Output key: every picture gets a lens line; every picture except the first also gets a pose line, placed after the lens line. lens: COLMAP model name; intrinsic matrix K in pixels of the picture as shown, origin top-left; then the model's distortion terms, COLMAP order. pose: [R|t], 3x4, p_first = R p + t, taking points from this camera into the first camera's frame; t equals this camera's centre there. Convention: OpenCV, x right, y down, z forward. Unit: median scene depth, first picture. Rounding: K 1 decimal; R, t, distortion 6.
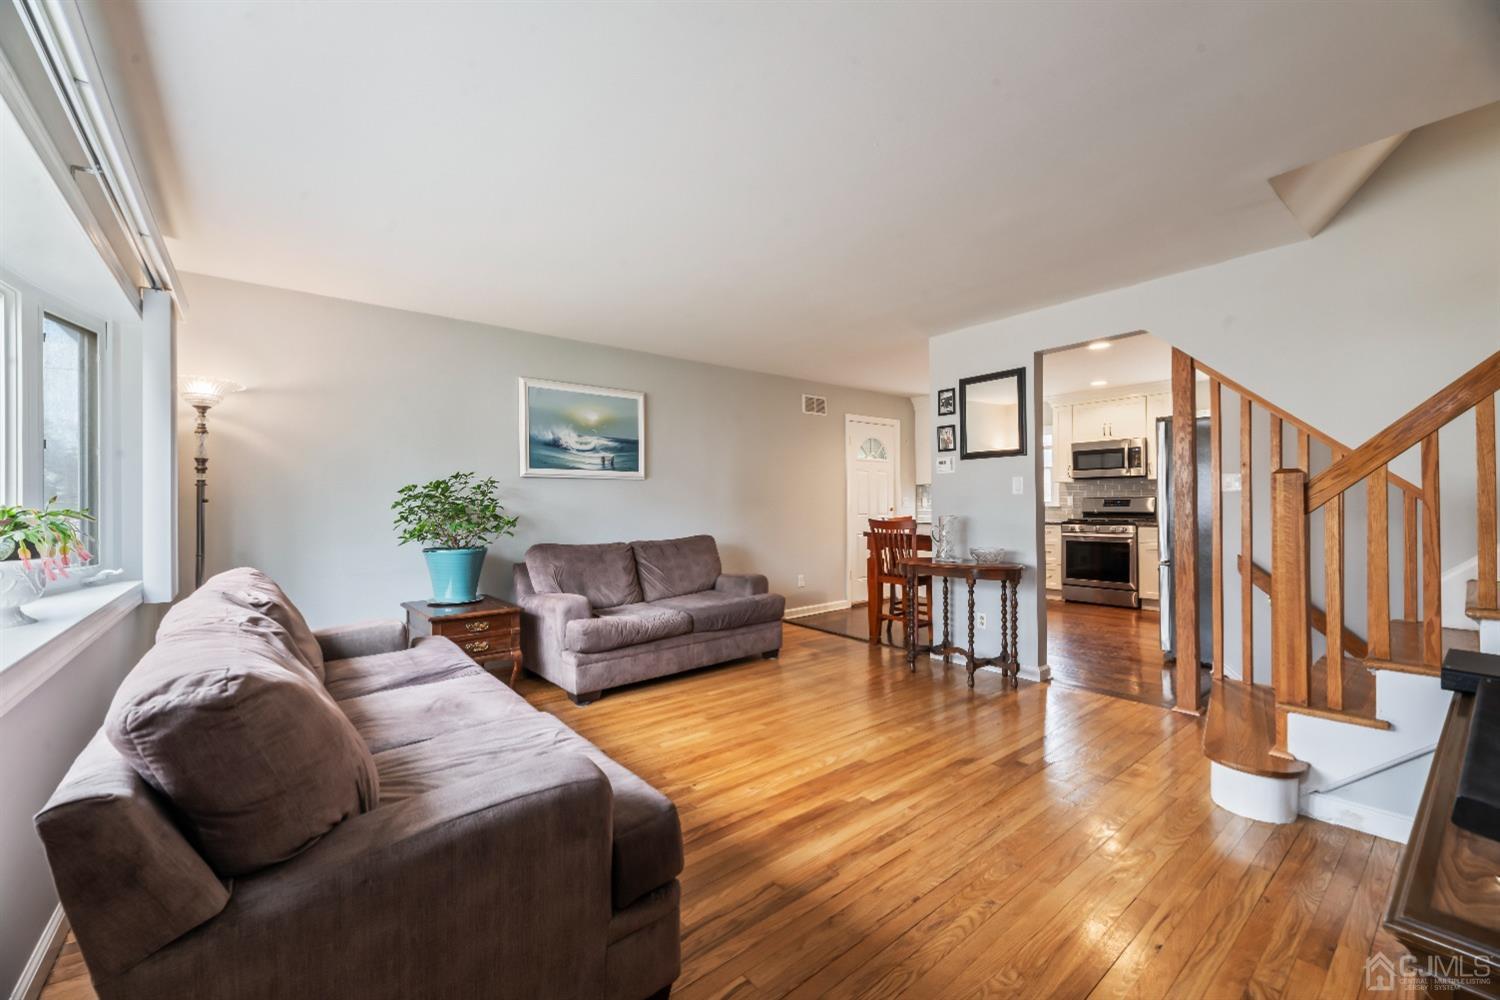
lens RADIAL K [[598.3, 0, 737.3], [0, 598.3, 498.5], [0, 0, 1]] dist [-0.003838, -0.000088]
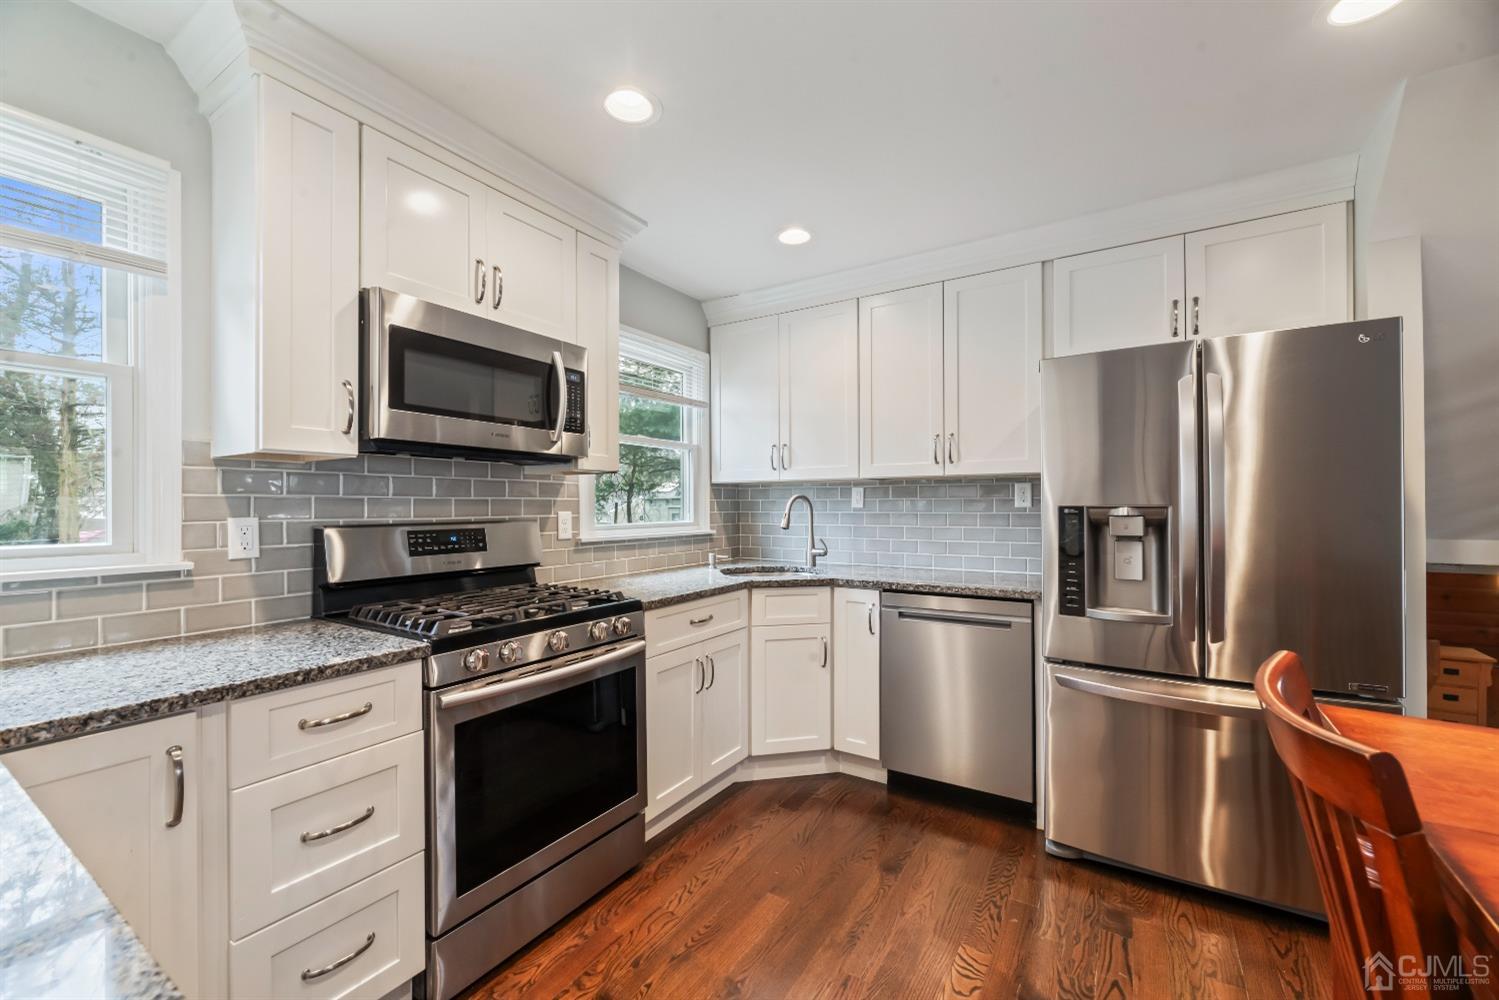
lens RADIAL K [[597.9, 0, 748.5], [0, 597.9, 506.9], [0, 0, 1]] dist [-0.003838, -0.000088]
pose [[-0.311969, 0.007123, 0.950066, 0.315289], [-0.001520, 0.999967, -0.007996, -0.007463], [-0.950091, -0.003939, -0.311948, 0.981271]]
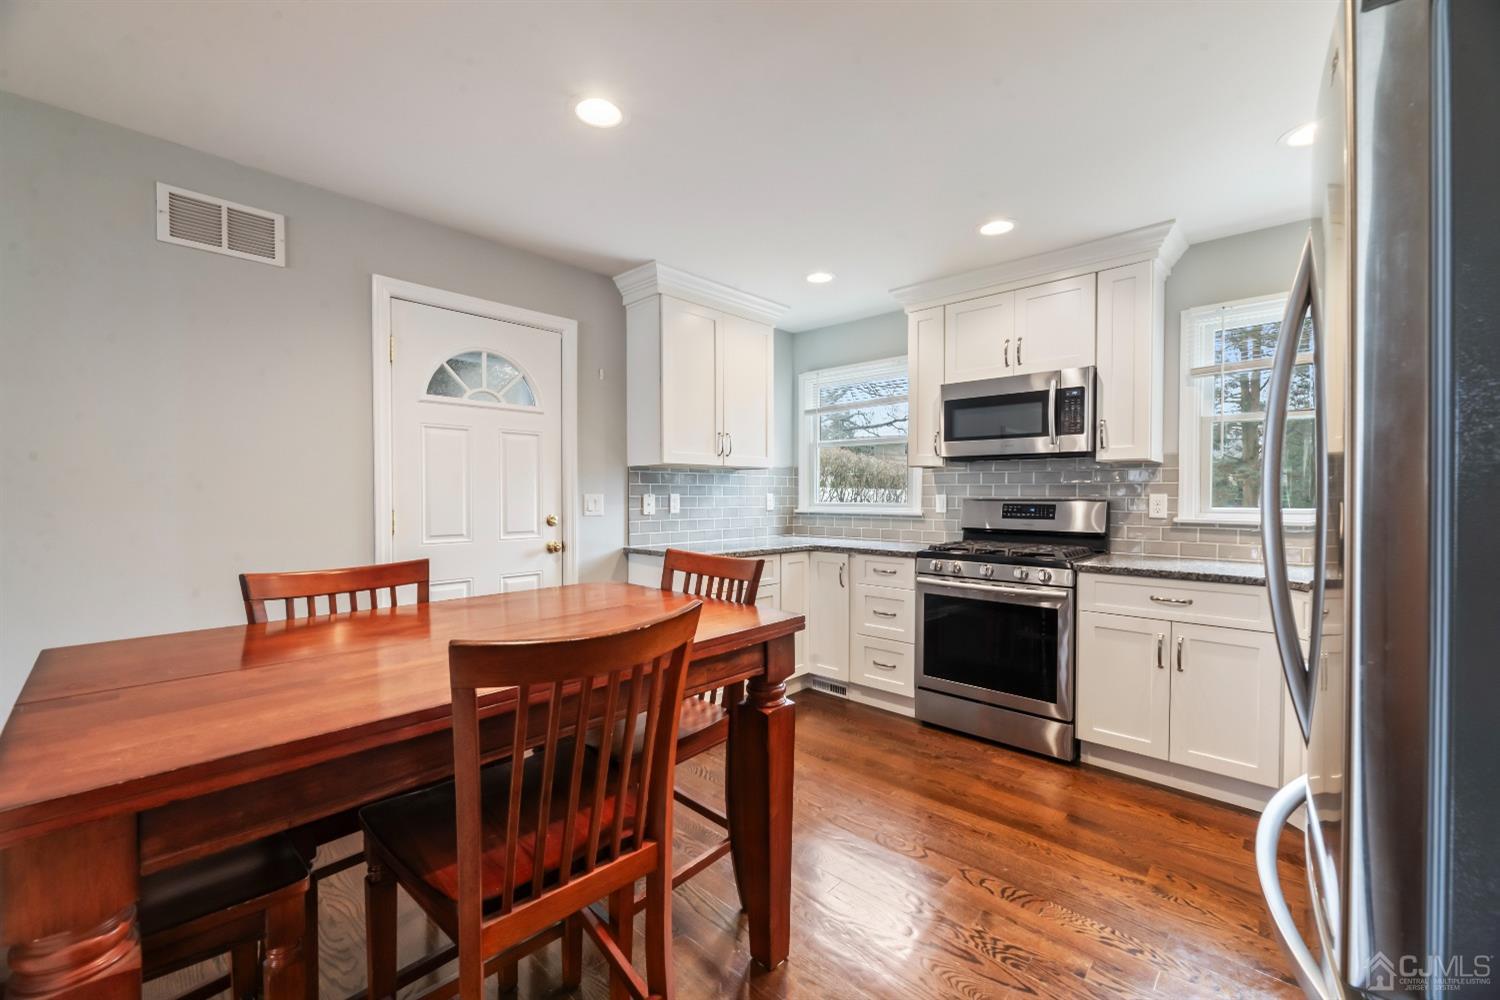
lens RADIAL K [[598.3, 0, 753.8], [0, 598.3, 500.8], [0, 0, 1]] dist [-0.003838, -0.000088]
pose [[0.987884, 0.005222, 0.155105, 0.354915], [-0.008589, 0.999742, 0.021048, -0.009162], [-0.154955, -0.022125, 0.987674, 0.579250]]
